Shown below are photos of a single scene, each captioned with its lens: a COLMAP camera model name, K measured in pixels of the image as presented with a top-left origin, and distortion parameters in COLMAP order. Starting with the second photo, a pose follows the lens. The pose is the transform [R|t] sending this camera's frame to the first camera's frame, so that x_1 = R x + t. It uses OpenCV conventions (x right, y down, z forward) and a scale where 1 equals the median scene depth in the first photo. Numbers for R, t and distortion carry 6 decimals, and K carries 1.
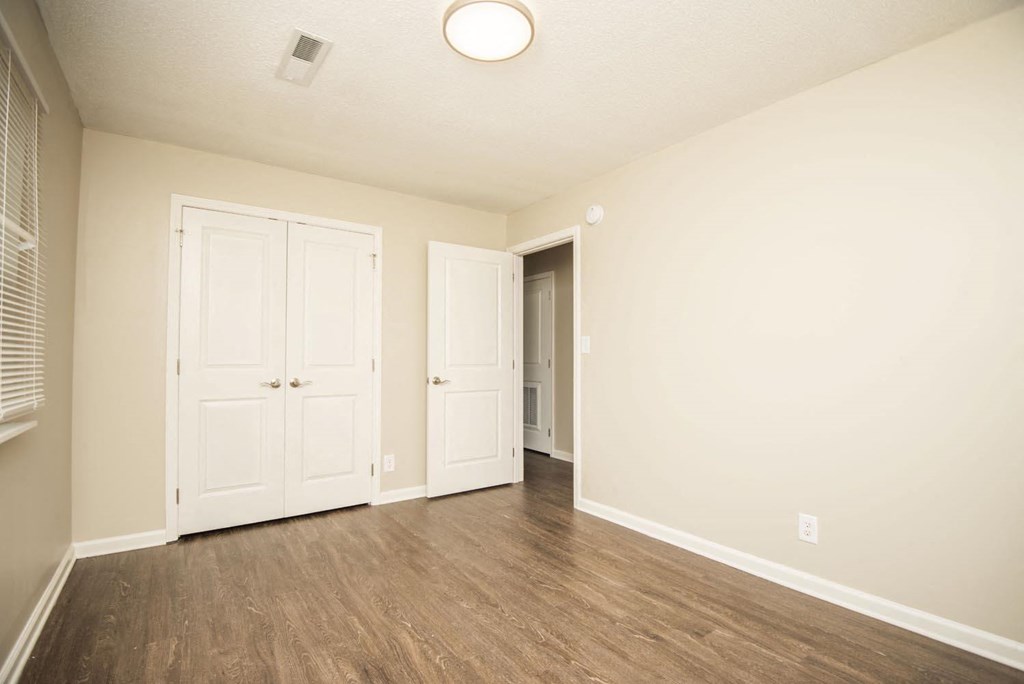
lens RADIAL K [[471.9, 0, 514.3], [0, 471.9, 345.3], [0, 0, 1]] dist [-0.022349, -0.003787]
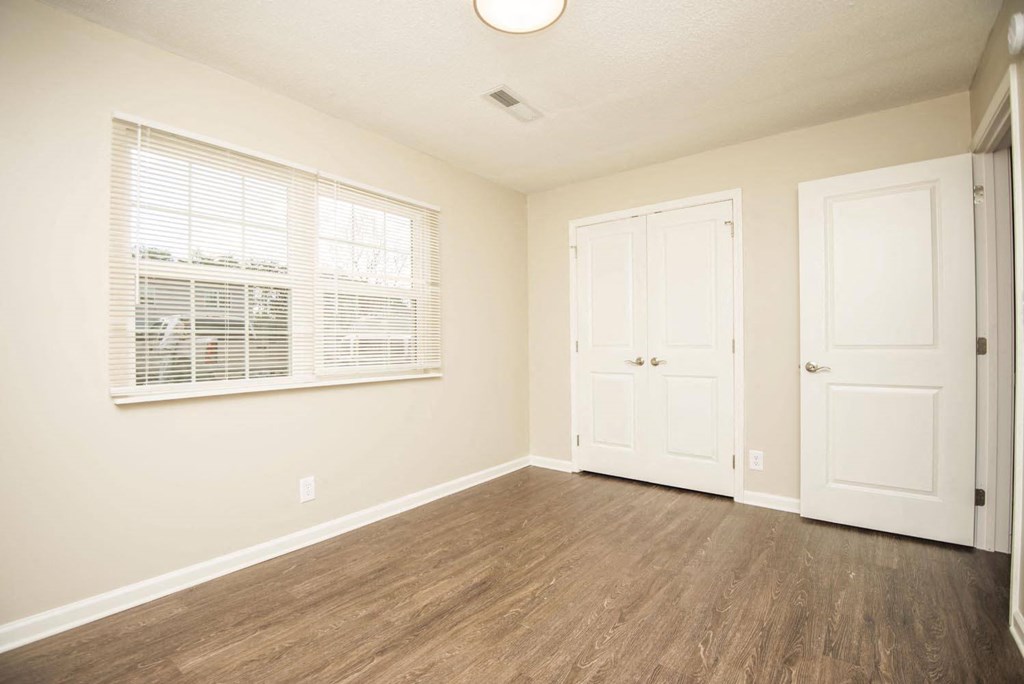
lens RADIAL K [[471.9, 0, 513.4], [0, 471.9, 345.4], [0, 0, 1]] dist [-0.022349, -0.003787]
pose [[0.282789, 0.003915, -0.959174, 0.563609], [0.031967, 0.999398, 0.013503, 0.019945], [0.958649, -0.034480, 0.282493, 0.442941]]
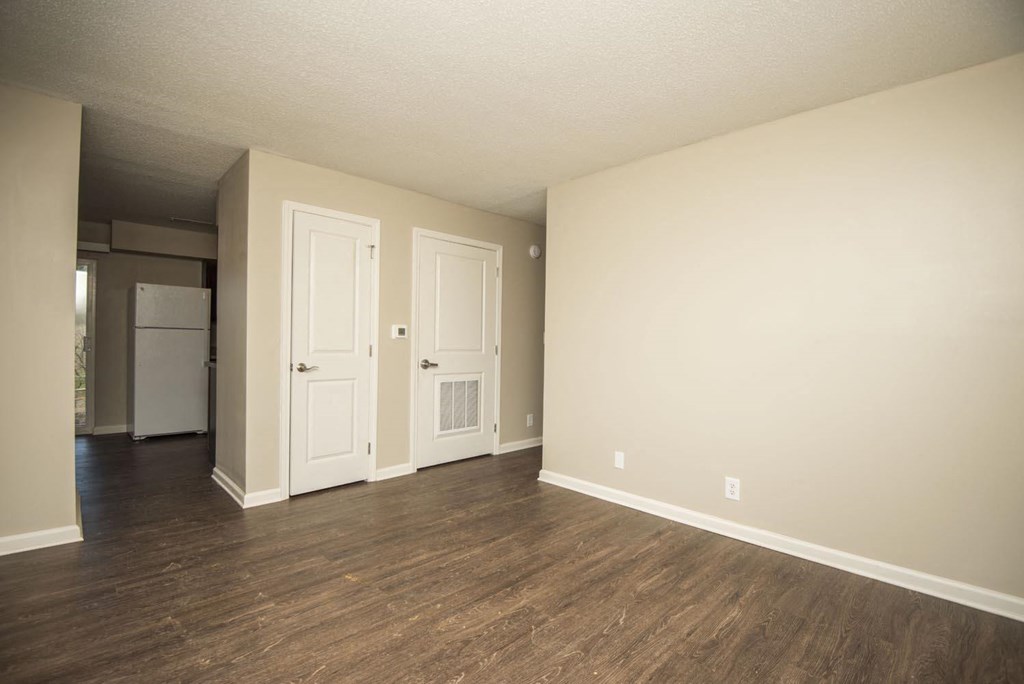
lens RADIAL K [[471.9, 0, 525.7], [0, 471.9, 350.9], [0, 0, 1]] dist [-0.022349, -0.003787]
pose [[0.984819, 0.000640, 0.173582, -0.177987], [-0.007901, 0.999122, 0.041144, -0.004459], [-0.173404, -0.041891, 0.983960, -0.129173]]
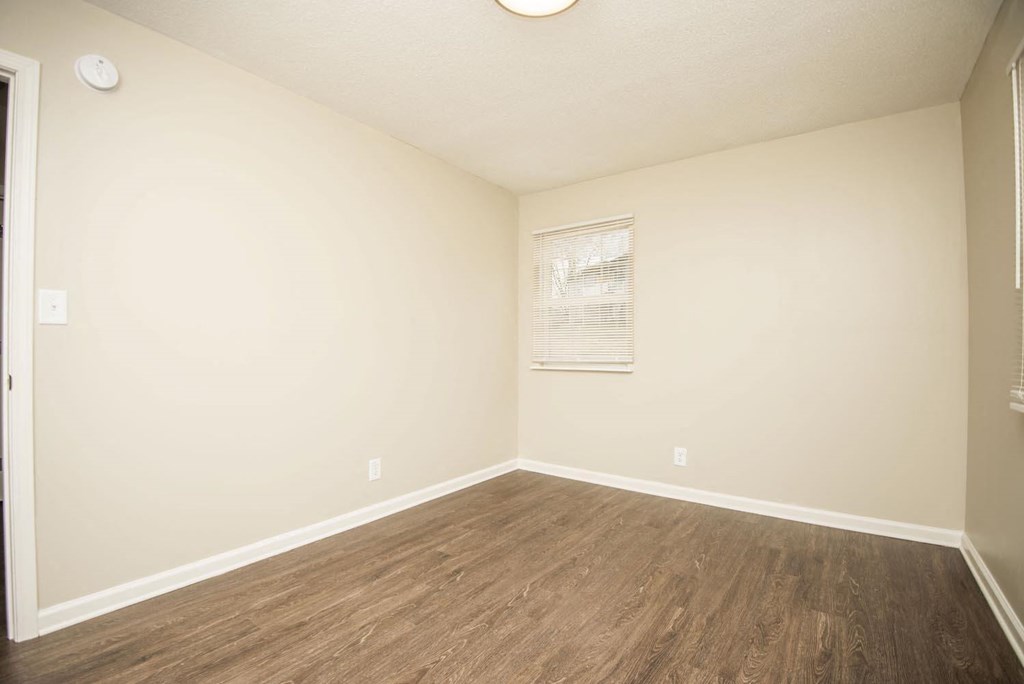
lens RADIAL K [[471.9, 0, 512.7], [0, 471.9, 340.6], [0, 0, 1]] dist [-0.022349, -0.003787]
pose [[-0.310479, 0.009175, 0.950536, -0.597024], [-0.027246, 0.999457, -0.018547, 0.038131], [-0.950190, -0.031657, -0.310061, 0.849664]]
